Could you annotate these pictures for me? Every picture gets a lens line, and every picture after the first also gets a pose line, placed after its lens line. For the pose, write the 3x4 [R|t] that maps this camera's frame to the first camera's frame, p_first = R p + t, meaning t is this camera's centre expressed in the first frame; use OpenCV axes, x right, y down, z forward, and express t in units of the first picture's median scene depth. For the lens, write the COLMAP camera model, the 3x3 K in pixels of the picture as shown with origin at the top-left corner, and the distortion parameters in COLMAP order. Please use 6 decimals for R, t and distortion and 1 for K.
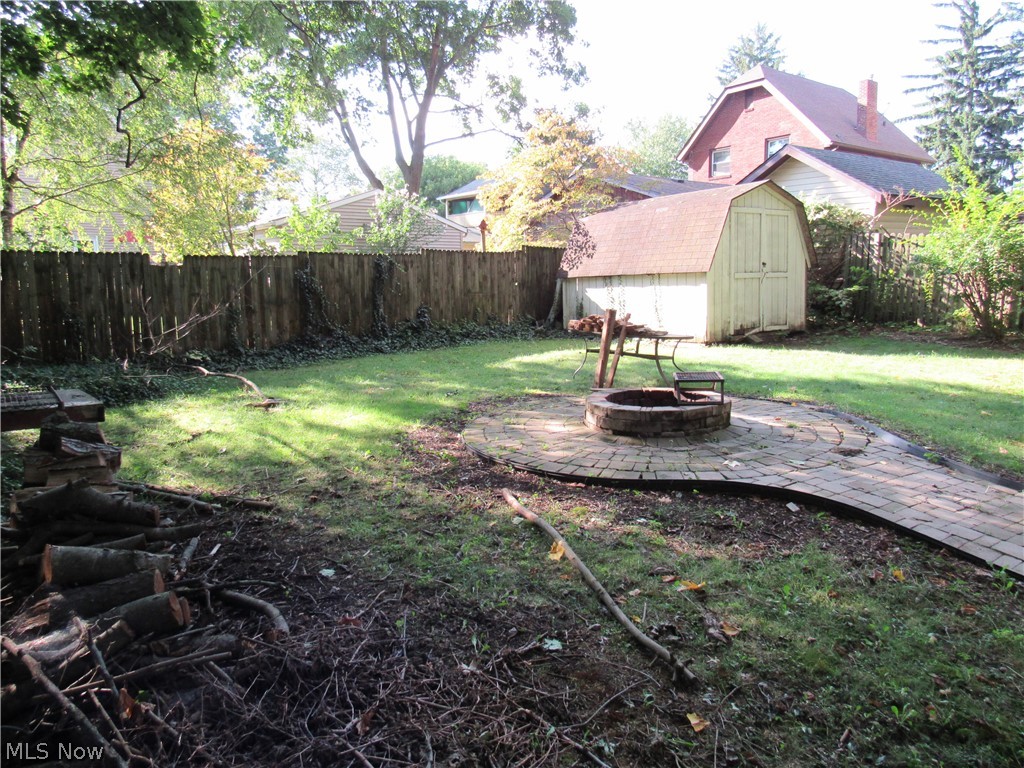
lens RADIAL K [[723.9, 0, 512.0], [0, 723.9, 384.0], [0, 0, 1]] dist [-0.026151, 0.008544]
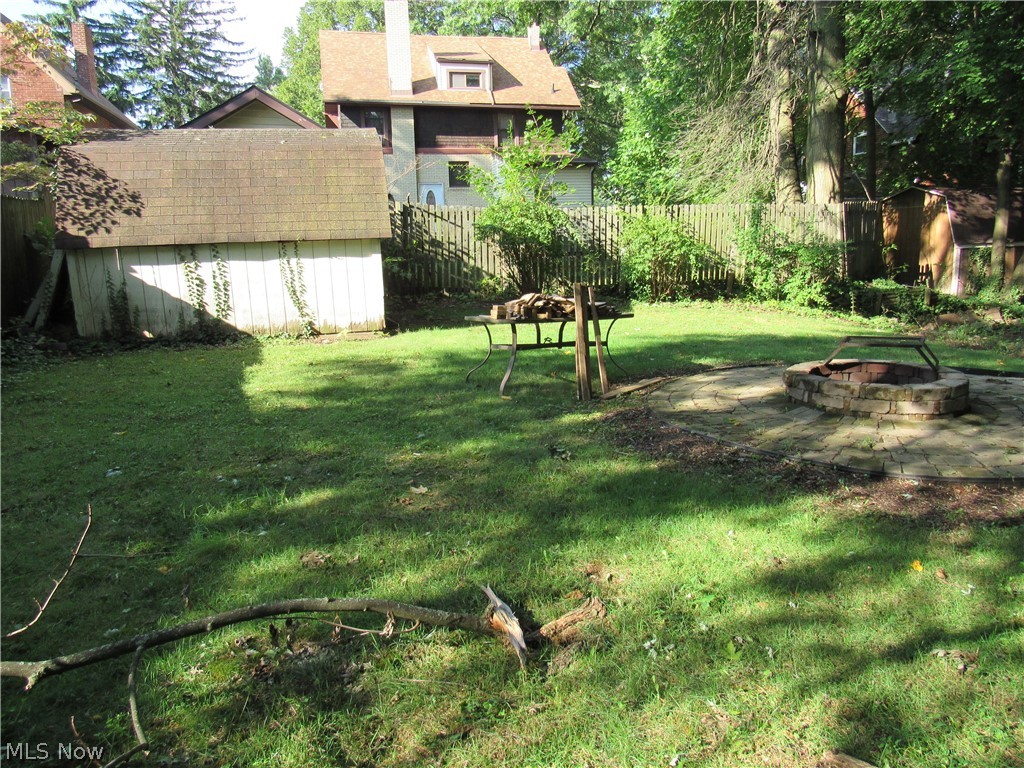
lens RADIAL K [[748.6, 0, 512.0], [0, 748.6, 384.0], [0, 0, 1]] dist [-0.021038, 0.006937]
pose [[0.416086, -0.156495, 0.895758, -0.350475], [0.142794, 0.984103, 0.105601, -0.057233], [-0.898044, 0.083970, 0.431818, 0.471009]]
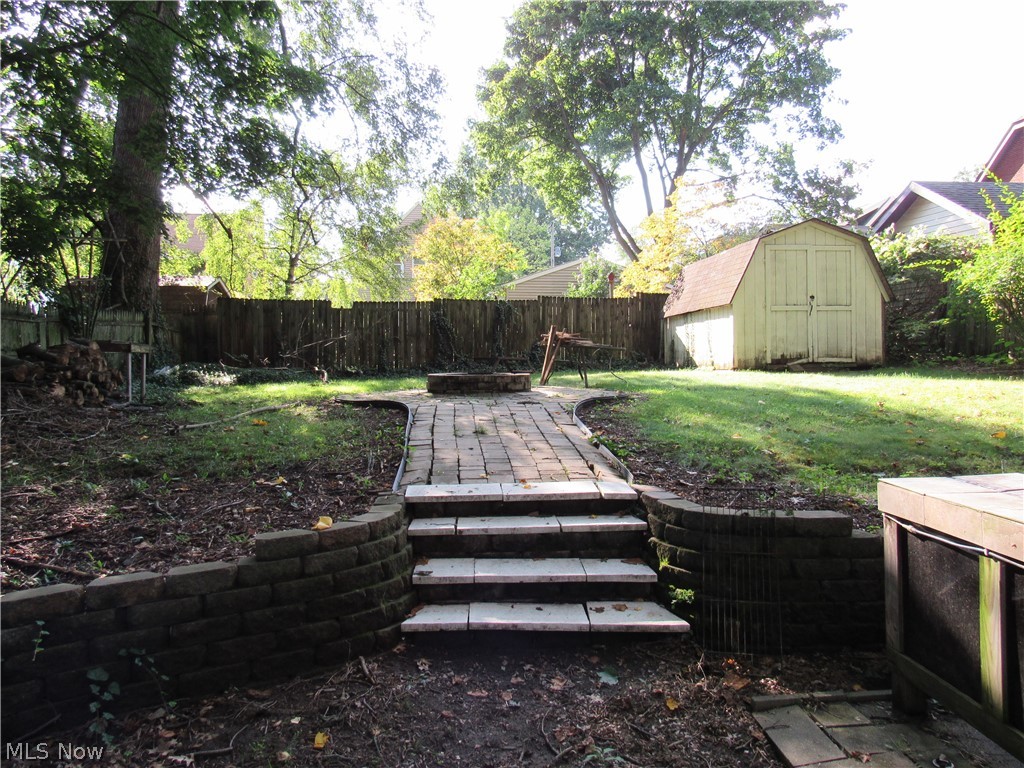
lens RADIAL K [[723.9, 0, 512.0], [0, 723.9, 384.0], [0, 0, 1]] dist [-0.026151, 0.008544]
pose [[0.872707, 0.024323, -0.487637, 0.446611], [-0.073693, 0.993878, -0.082311, 0.070117], [0.482650, 0.107769, 0.869157, -0.092880]]
